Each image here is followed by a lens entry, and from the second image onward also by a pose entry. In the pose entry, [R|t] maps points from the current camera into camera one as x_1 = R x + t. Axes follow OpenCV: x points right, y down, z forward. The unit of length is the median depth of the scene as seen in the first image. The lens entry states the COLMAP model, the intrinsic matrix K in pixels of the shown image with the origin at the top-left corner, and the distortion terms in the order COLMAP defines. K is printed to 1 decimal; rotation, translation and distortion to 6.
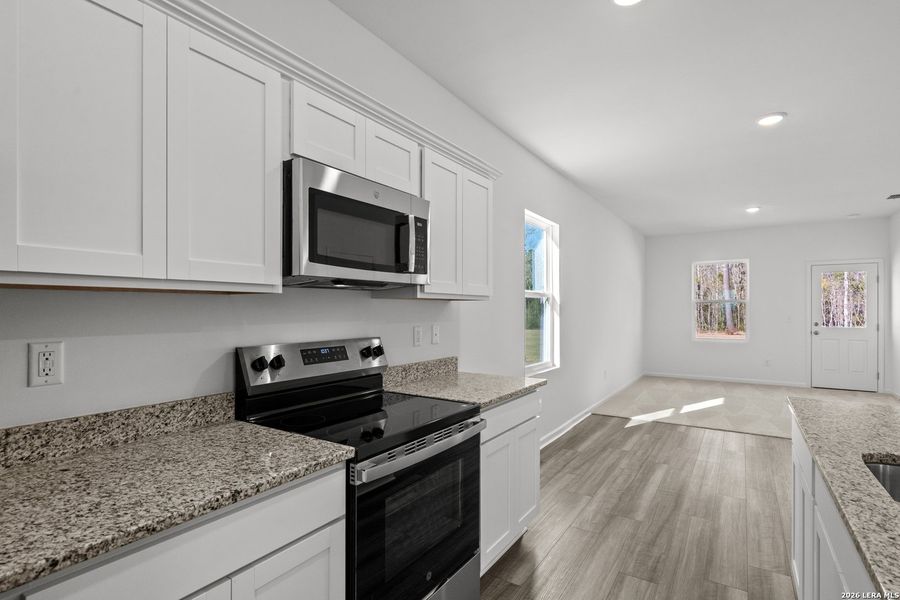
lens RADIAL K [[452.7, 0, 444.4], [0, 452.7, 308.3], [0, 0, 1]] dist [0.000373, 0.005151]
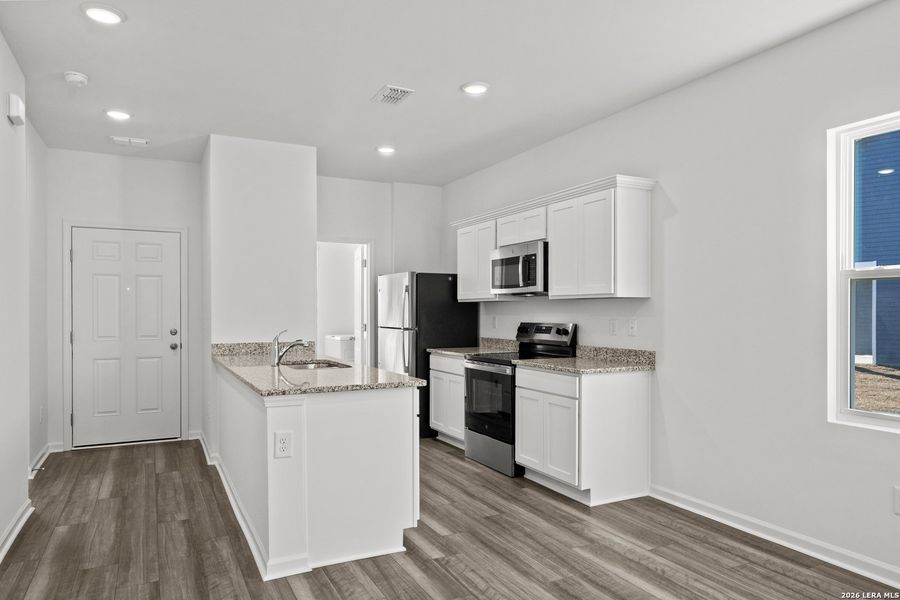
lens RADIAL K [[586.6, 0, 449.0], [0, 586.6, 305.8], [0, 0, 1]] dist [-0.001884, 0.000192]
pose [[-0.491056, -0.010005, -0.871070, 1.232163], [-0.004030, 0.999949, -0.009213, 0.014180], [0.871118, -0.001014, -0.491072, 1.085442]]
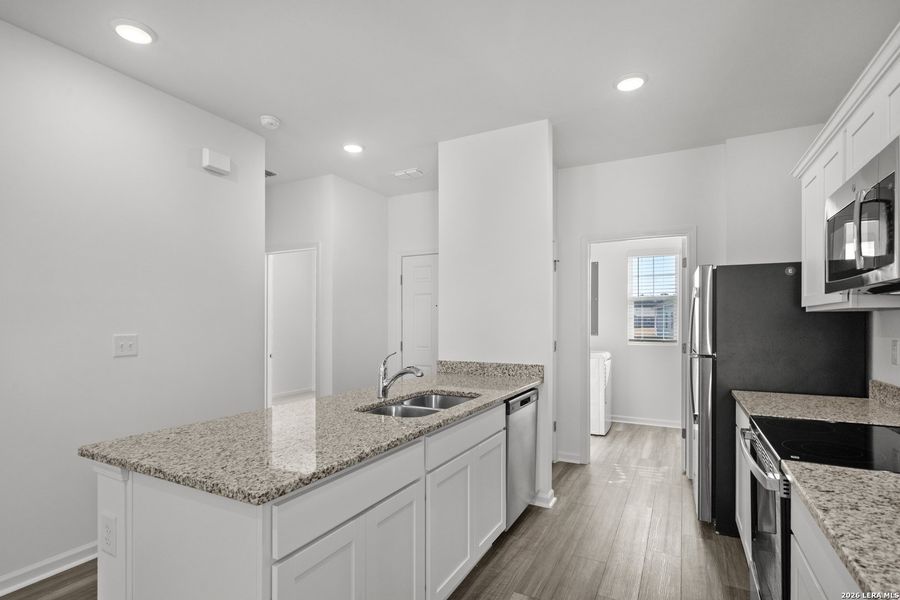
lens RADIAL K [[452.7, 0, 453.8], [0, 452.7, 321.6], [0, 0, 1]] dist [0.000373, 0.005151]
pose [[-0.994846, -0.000391, -0.101396, 0.398243], [-0.000787, 0.999992, 0.003860, 0.001974], [0.101394, 0.003920, -0.994839, 0.949772]]
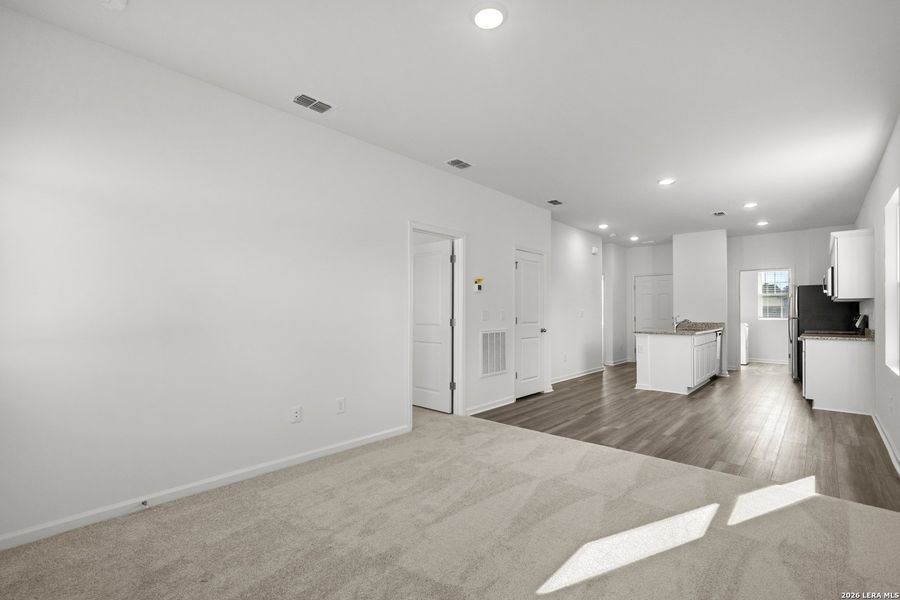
lens RADIAL K [[413.3, 0, 453.1], [0, 413.3, 299.4], [0, 0, 1]] dist [0.005398, 0.000172]
pose [[-0.988167, -0.000423, 0.153382, 1.189629], [-0.004602, 0.999628, -0.026896, 0.033145], [-0.153314, -0.027284, -0.987801, 2.413611]]
